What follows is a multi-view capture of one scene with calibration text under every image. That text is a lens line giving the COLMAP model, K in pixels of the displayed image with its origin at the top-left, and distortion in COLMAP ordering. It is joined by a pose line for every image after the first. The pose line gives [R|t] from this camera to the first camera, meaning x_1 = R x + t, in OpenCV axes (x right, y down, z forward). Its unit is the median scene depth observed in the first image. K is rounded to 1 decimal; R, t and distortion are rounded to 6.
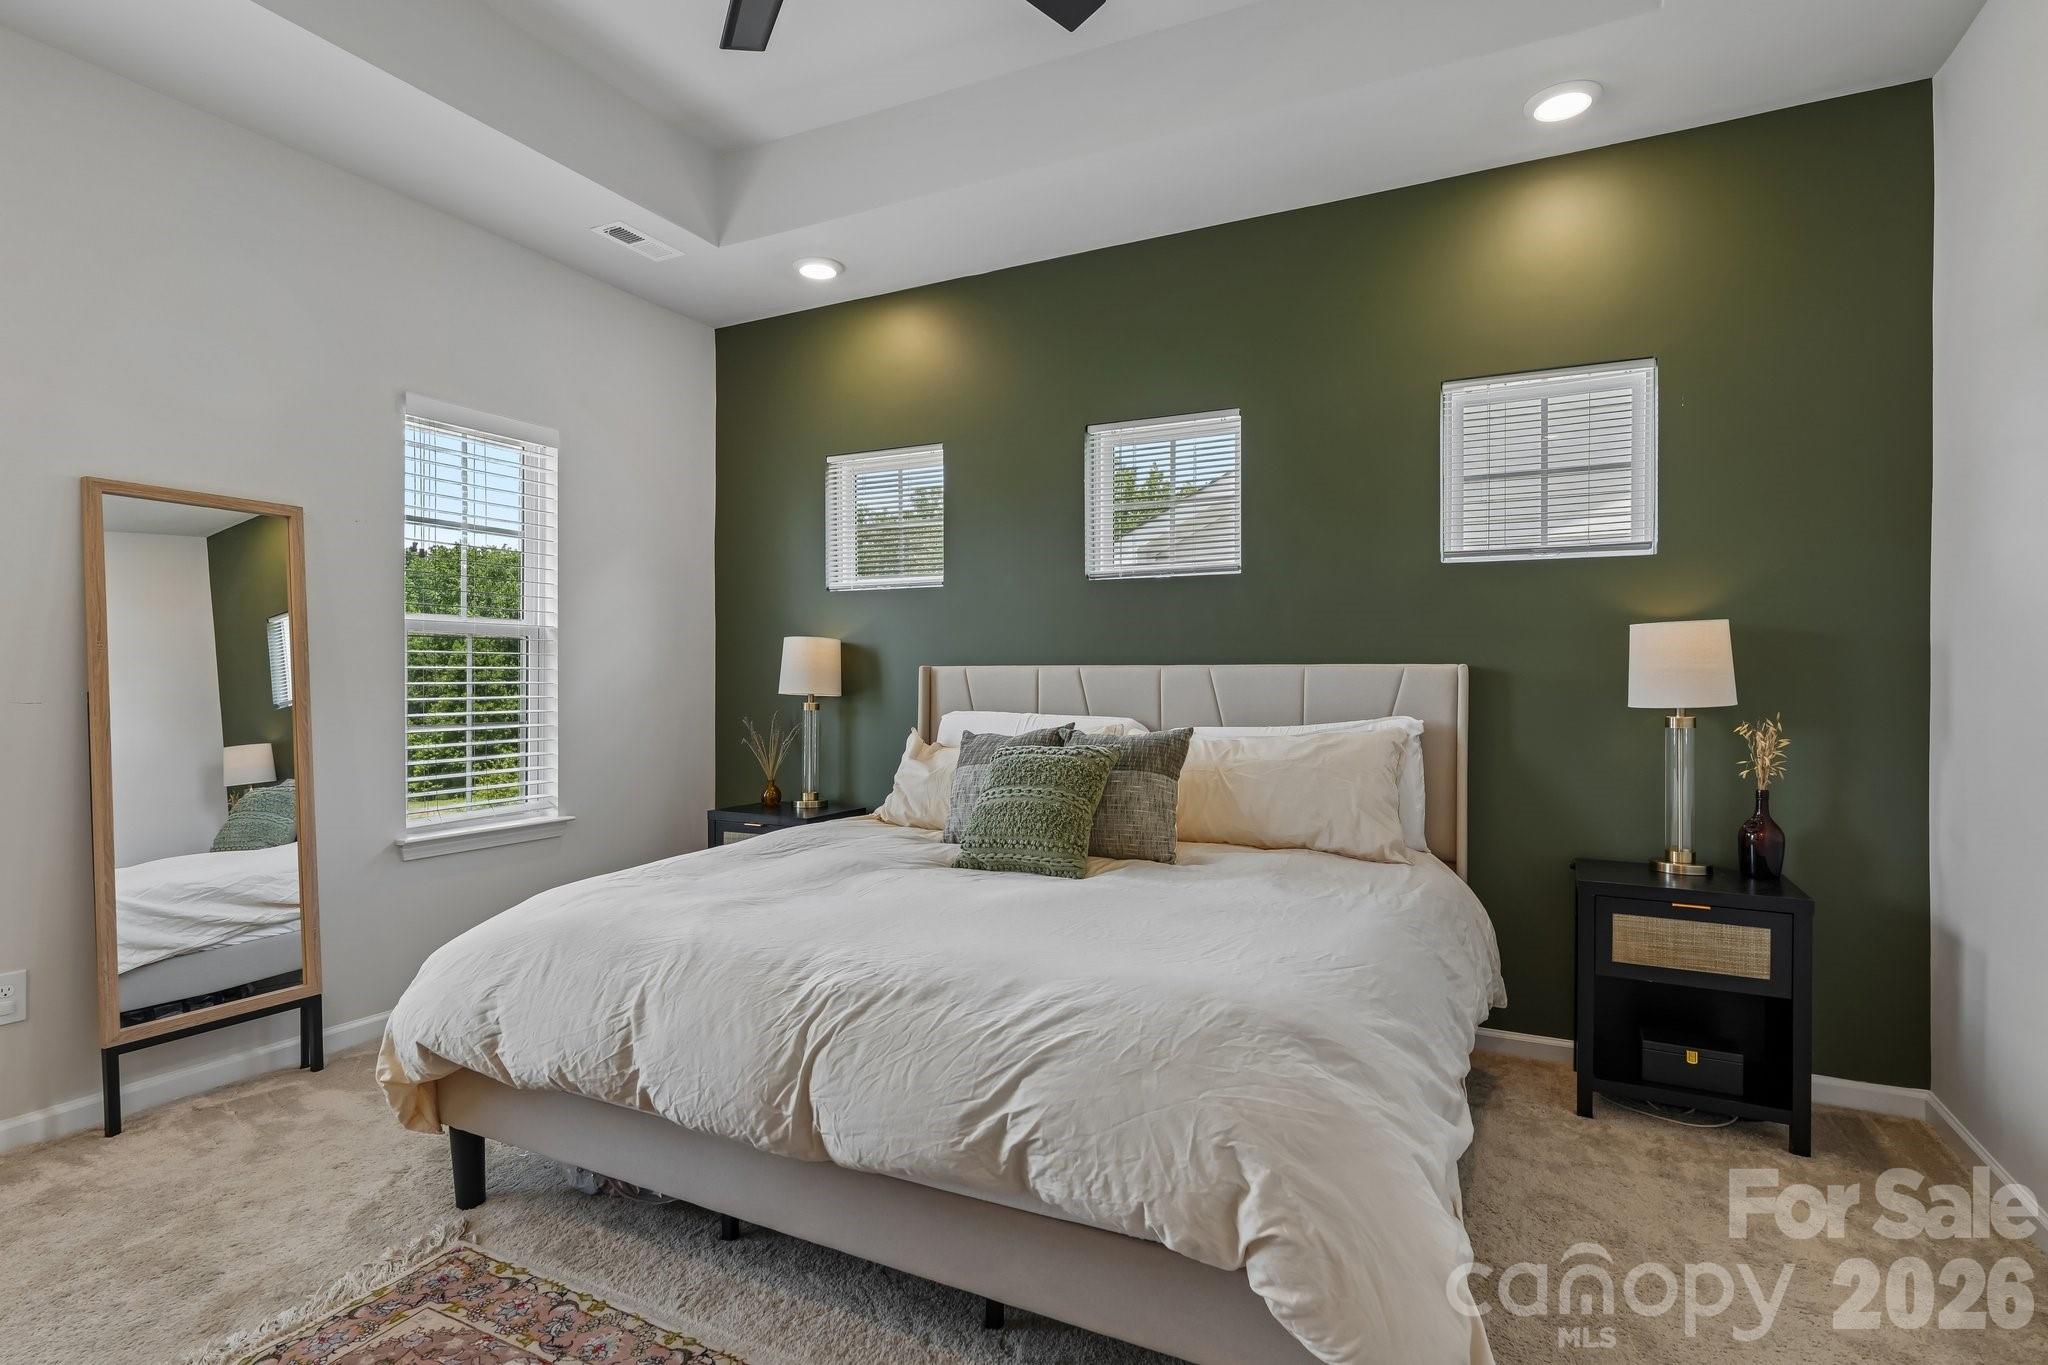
lens RADIAL K [[1000.3, 0, 1019.0], [0, 1000.3, 678.8], [0, 0, 1]] dist [-0.000285, 0.001188]
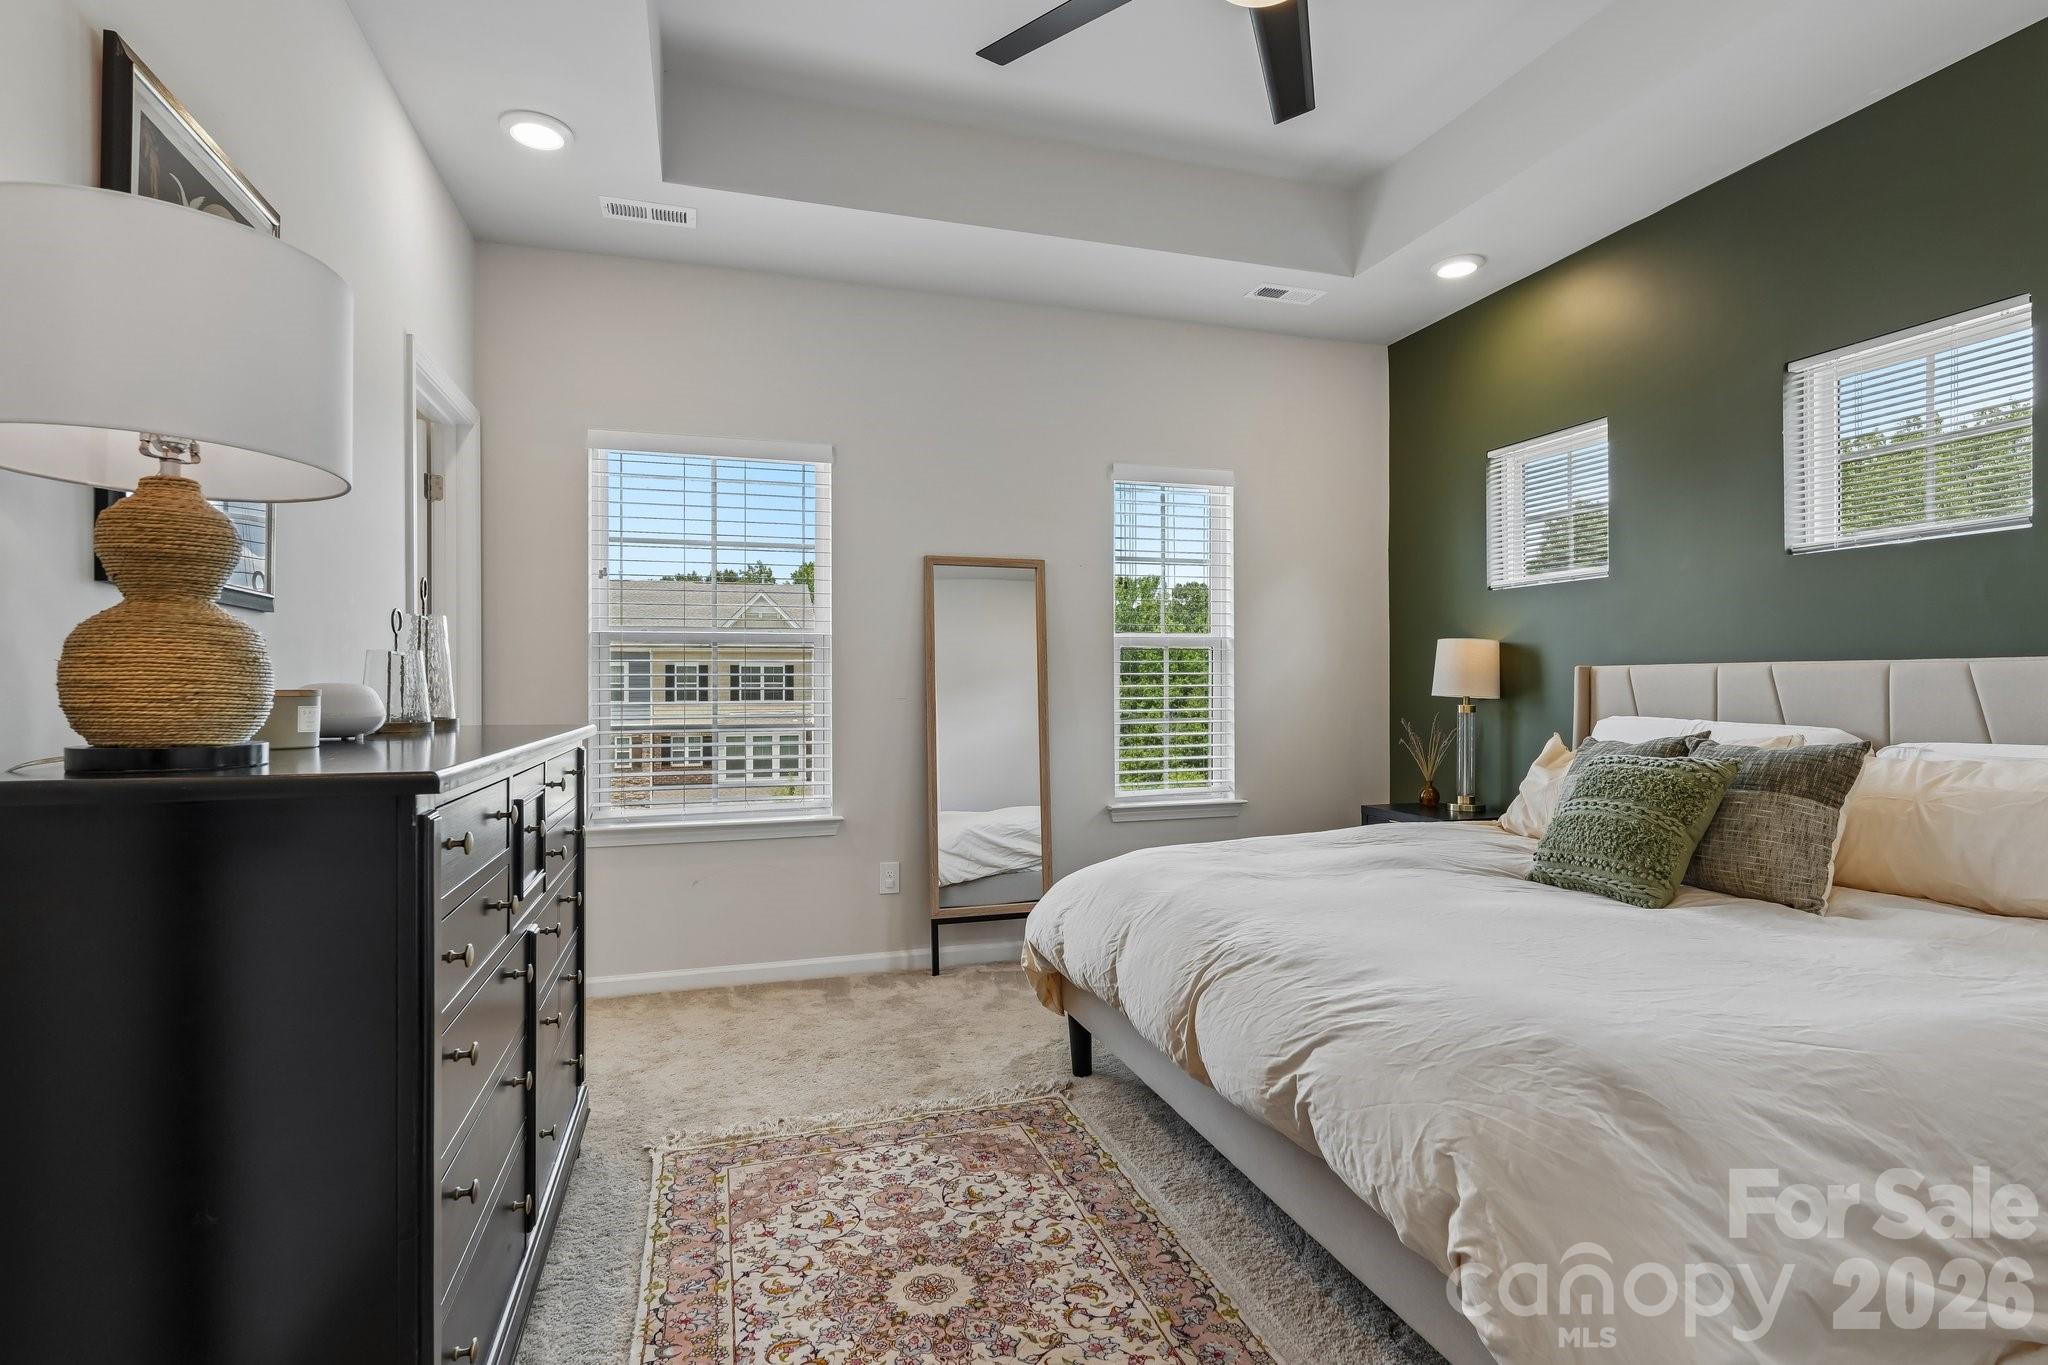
lens RADIAL K [[979.6, 0, 1020.5], [0, 979.6, 681.0], [0, 0, 1]] dist [-0.000270, 0.001006]
pose [[0.706881, -0.006869, -0.707299, 0.256504], [0.006031, 0.999975, -0.003685, 0.001937], [0.707307, -0.001661, 0.706905, 0.011895]]
